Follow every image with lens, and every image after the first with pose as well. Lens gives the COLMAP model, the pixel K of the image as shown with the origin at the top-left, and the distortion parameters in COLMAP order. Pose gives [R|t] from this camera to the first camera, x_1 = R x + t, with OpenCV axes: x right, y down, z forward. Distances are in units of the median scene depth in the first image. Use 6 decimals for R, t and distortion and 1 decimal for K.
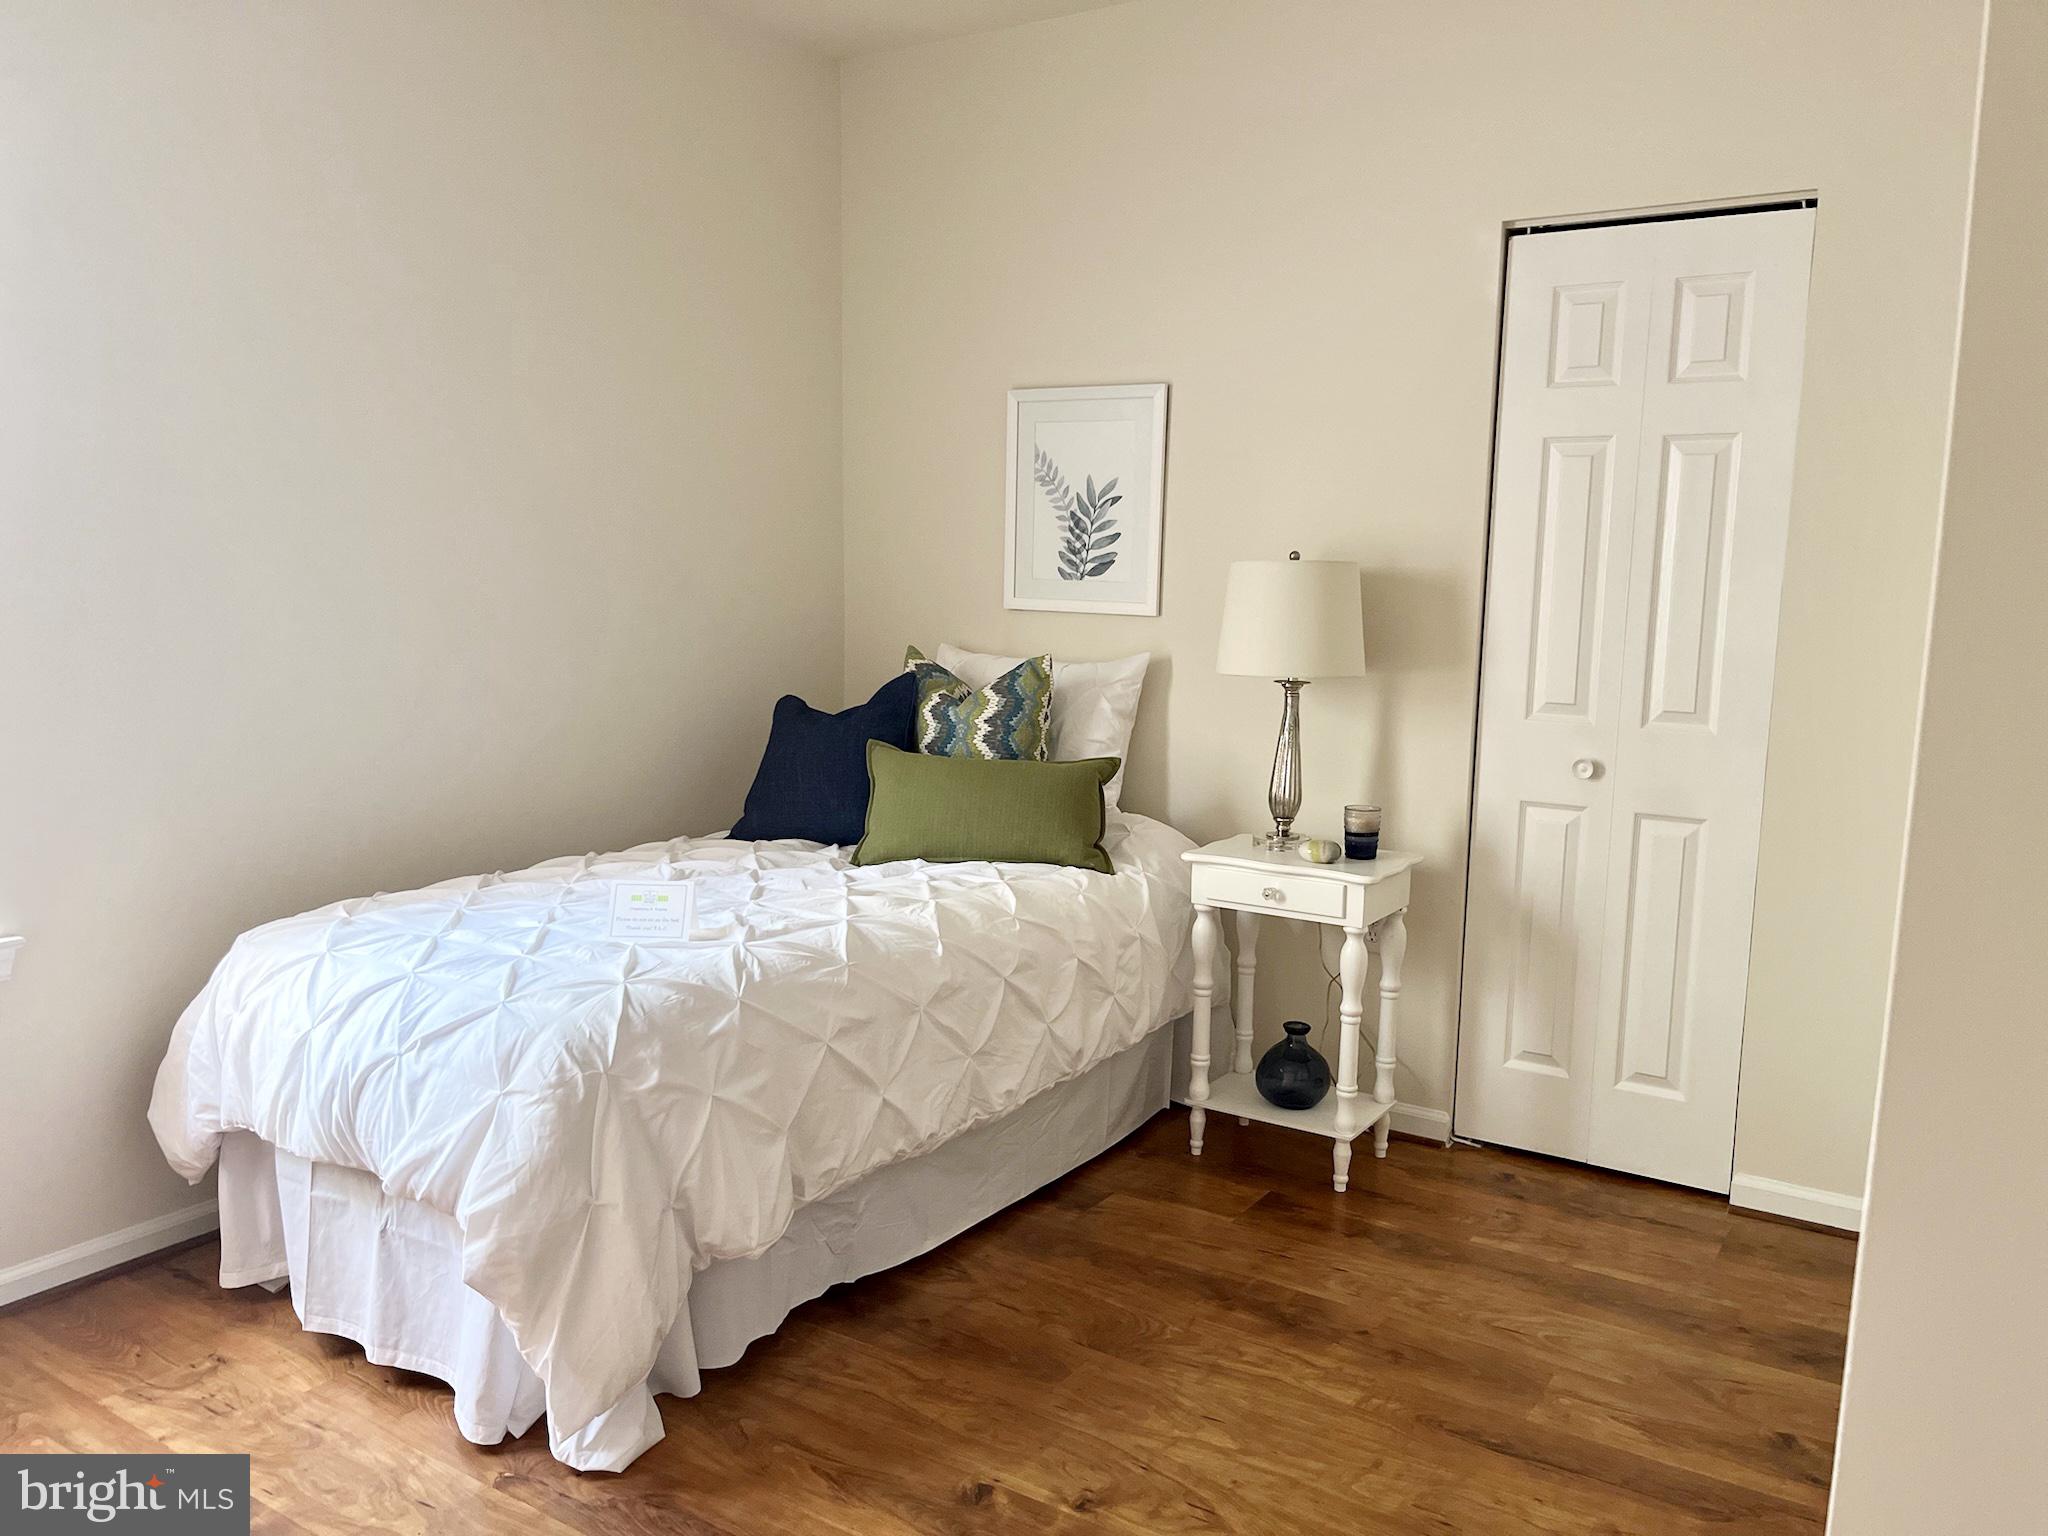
lens RADIAL K [[1561.1, 0, 1031.4], [0, 1561.1, 778.1], [0, 0, 1]] dist [0.047148, -0.094803]
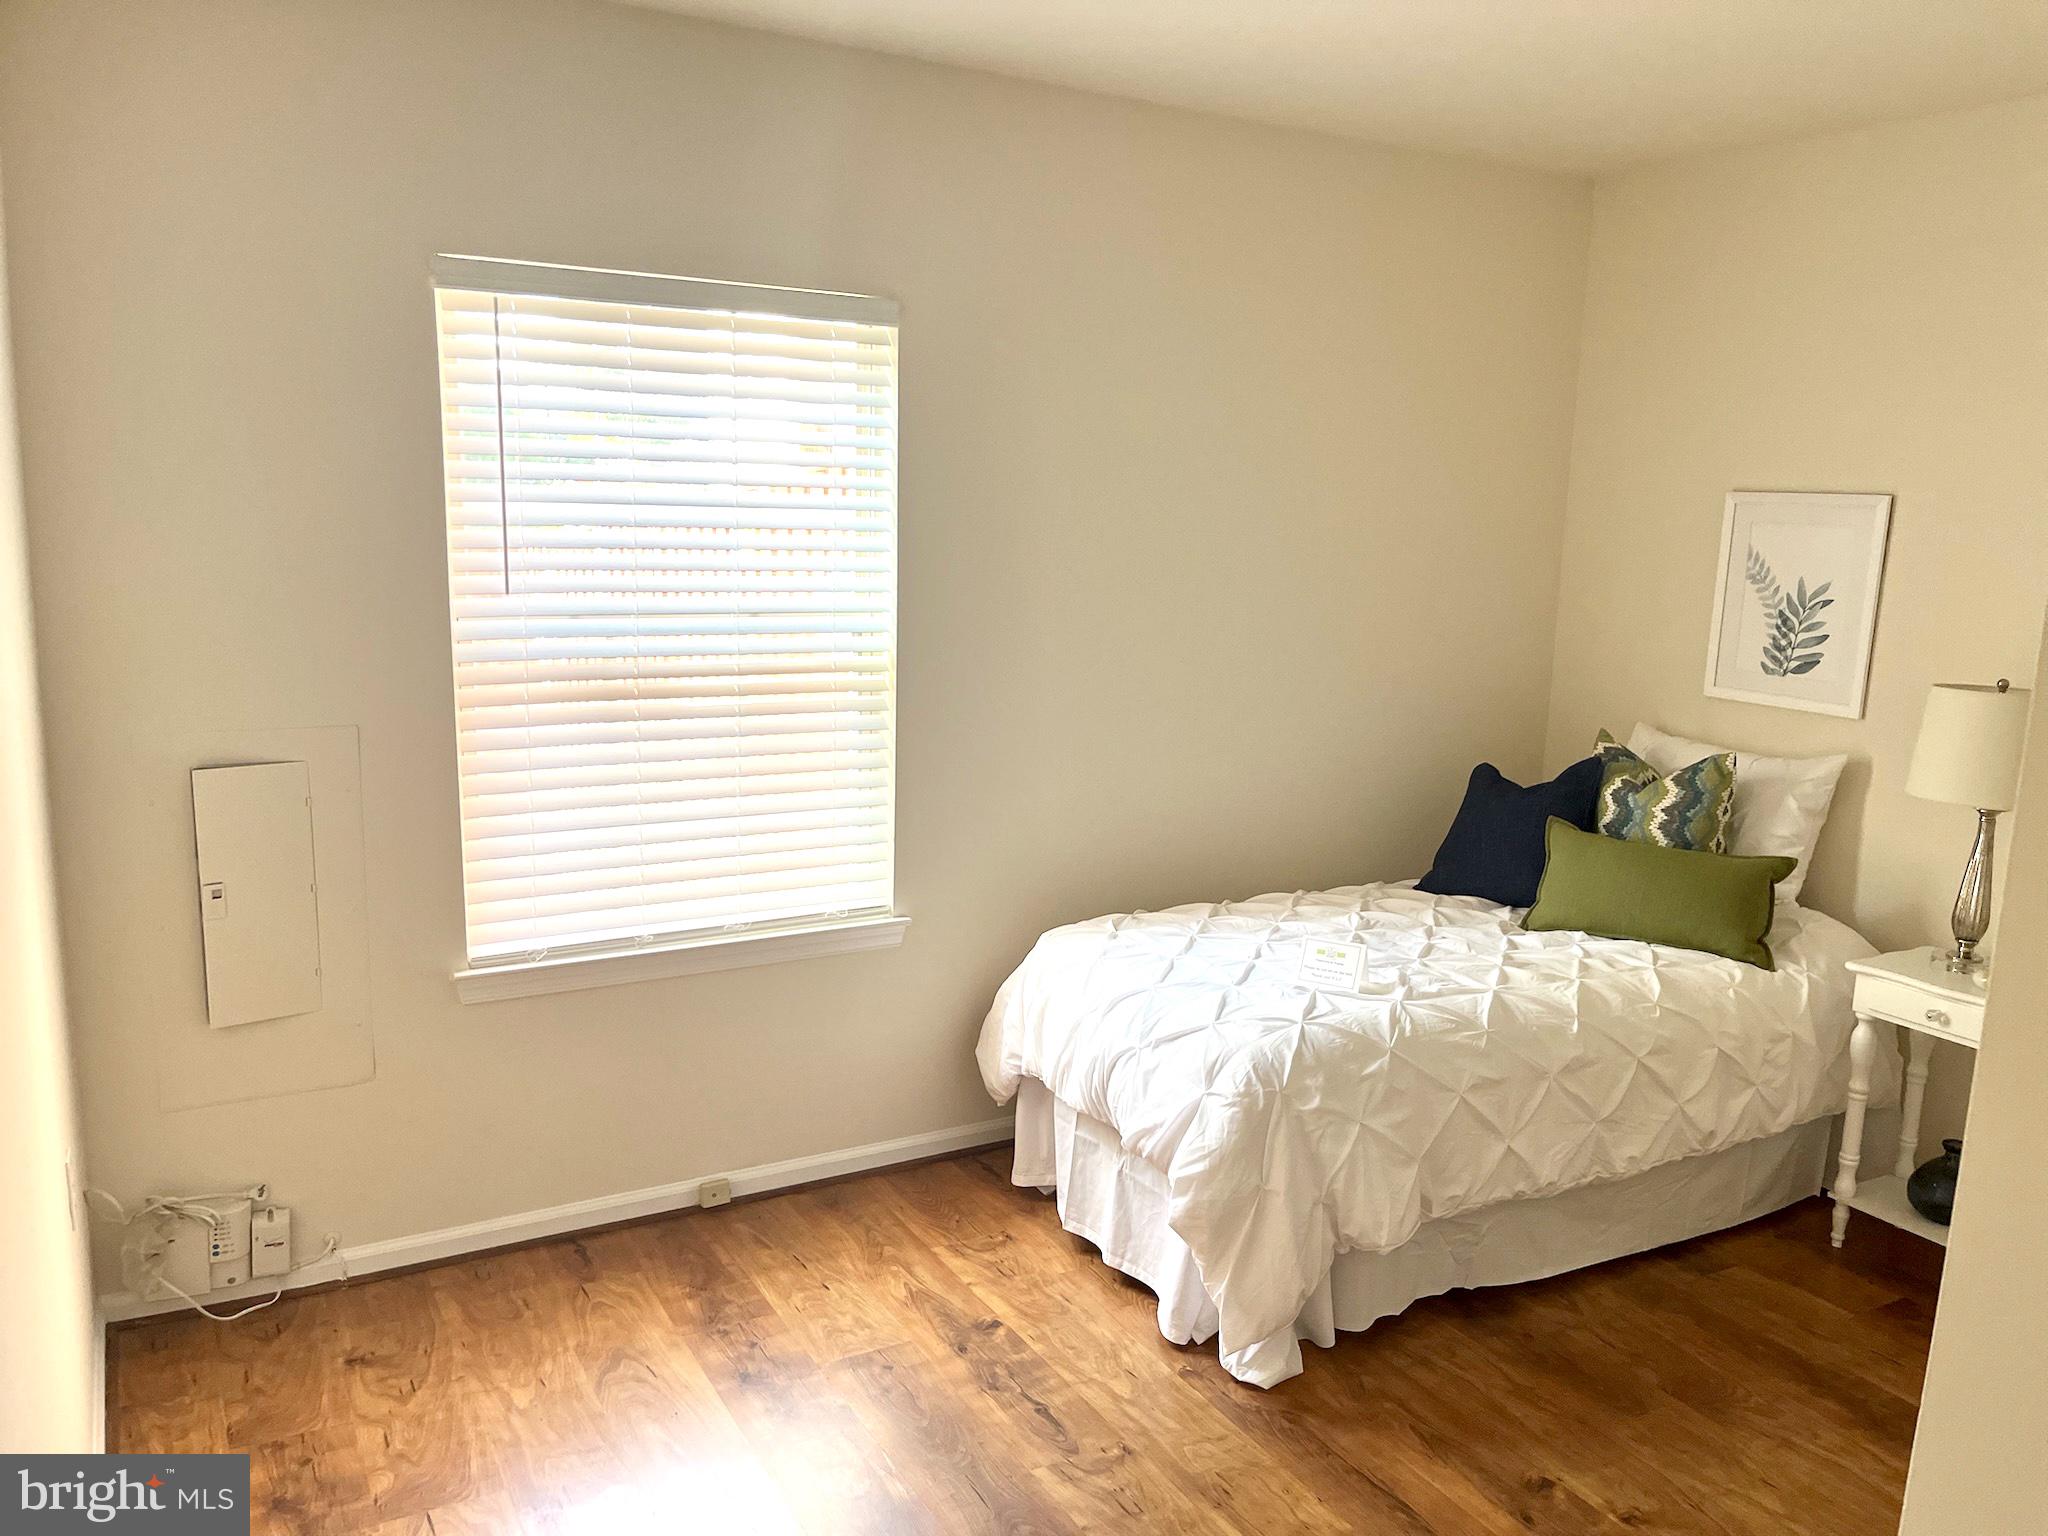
lens RADIAL K [[1565.0, 0, 1023.8], [0, 1565.0, 775.3], [0, 0, 1]] dist [0.062789, -0.090082]
pose [[0.884088, 0.088558, -0.458854, 0.103186], [-0.073770, 0.996016, 0.050095, -0.108364], [0.461462, -0.010439, 0.887099, -0.234272]]
